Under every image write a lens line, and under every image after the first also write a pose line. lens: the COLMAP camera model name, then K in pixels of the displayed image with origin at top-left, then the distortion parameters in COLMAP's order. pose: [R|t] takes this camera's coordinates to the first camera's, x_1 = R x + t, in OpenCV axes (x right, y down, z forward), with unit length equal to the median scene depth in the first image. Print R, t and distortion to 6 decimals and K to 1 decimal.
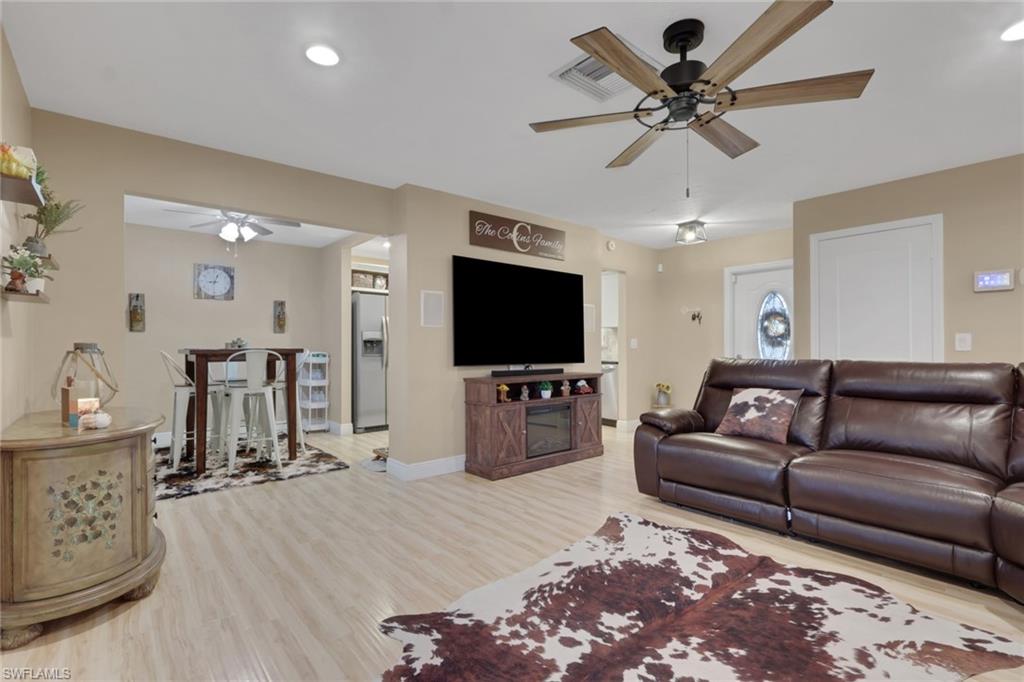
lens RADIAL K [[473.8, 0, 506.2], [0, 473.8, 341.7], [0, 0, 1]] dist [-0.002764, -0.000476]
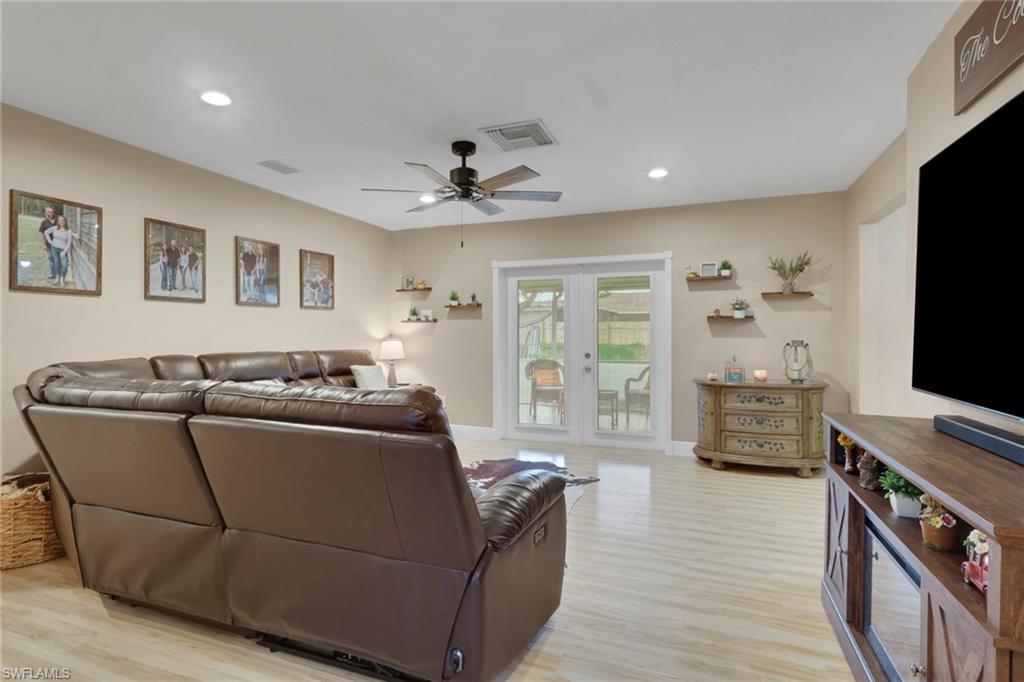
lens RADIAL K [[525.3, 0, 508.6], [0, 525.3, 320.4], [0, 0, 1]] dist [0.001801, 0.000148]
pose [[-0.871784, -0.010927, -0.489769, 0.982009], [0.006981, 0.999373, -0.034723, -0.010496], [0.489841, -0.033690, -0.871160, 2.312369]]
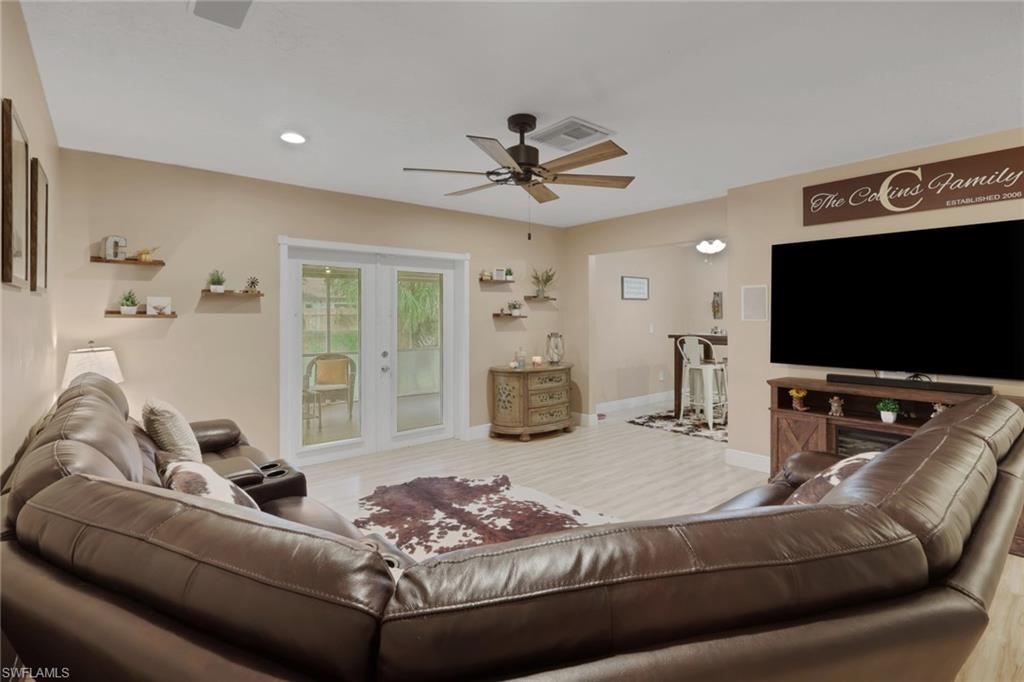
lens RADIAL K [[480.9, 0, 508.1], [0, 480.9, 315.2], [0, 0, 1]] dist [-0.003643, -0.000290]
pose [[0.004305, -0.001410, -0.999990, 1.532023], [0.012874, 0.999916, -0.001354, -0.088308], [0.999908, -0.012868, 0.004323, 0.845898]]
